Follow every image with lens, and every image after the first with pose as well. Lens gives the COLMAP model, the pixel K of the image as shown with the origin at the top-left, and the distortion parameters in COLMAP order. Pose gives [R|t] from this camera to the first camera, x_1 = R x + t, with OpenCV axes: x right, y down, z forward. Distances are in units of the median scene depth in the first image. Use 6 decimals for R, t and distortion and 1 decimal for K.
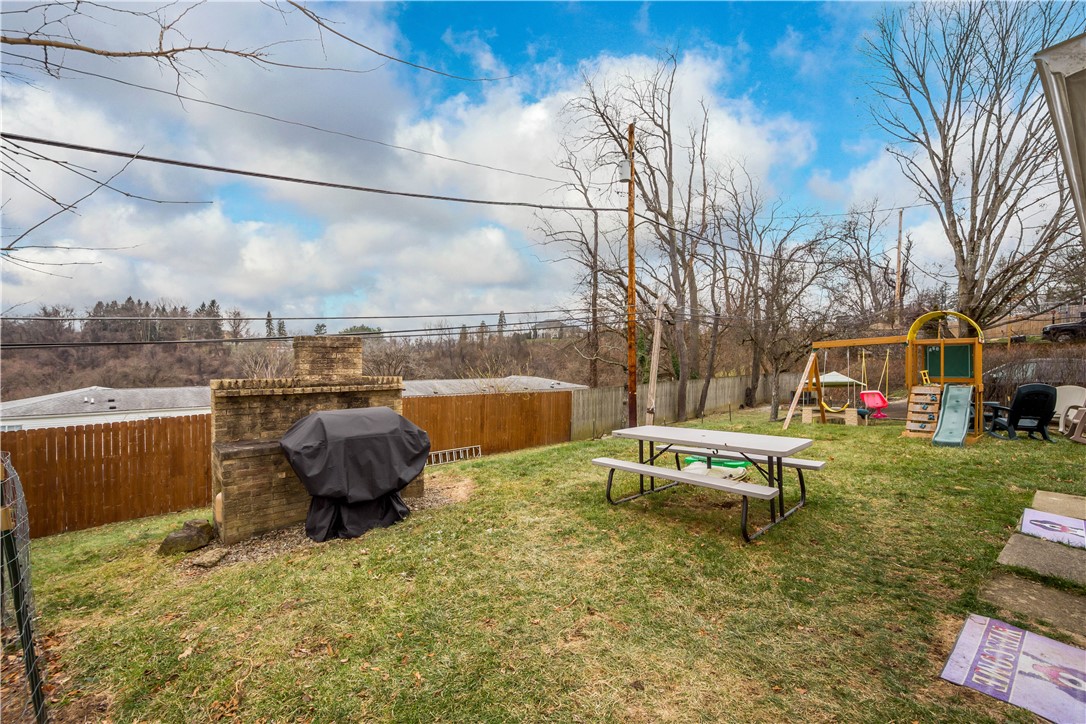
lens RADIAL K [[483.4, 0, 541.0], [0, 483.4, 358.9], [0, 0, 1]] dist [0.015579, -0.005139]
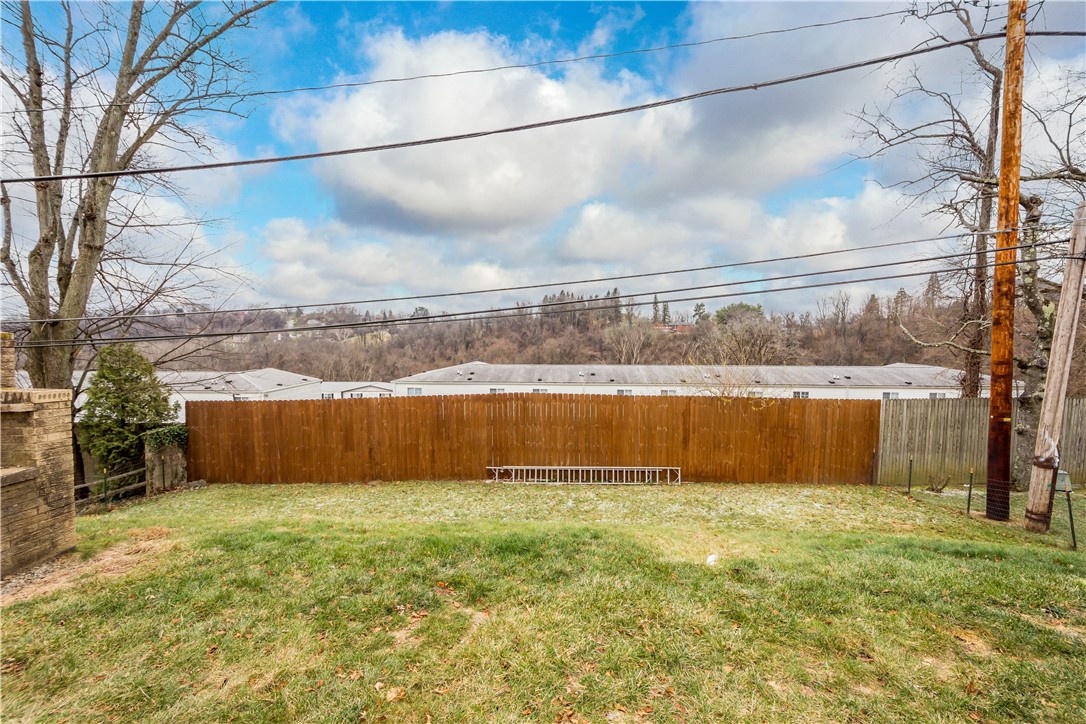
lens RADIAL K [[483.4, 0, 543.0], [0, 483.4, 366.4], [0, 0, 1]] dist [0.015579, -0.005139]
pose [[0.706997, 0.040471, -0.706058, 0.145146], [0.001660, 0.998264, 0.058882, -0.007650], [0.707215, -0.042801, 0.705702, 0.231066]]
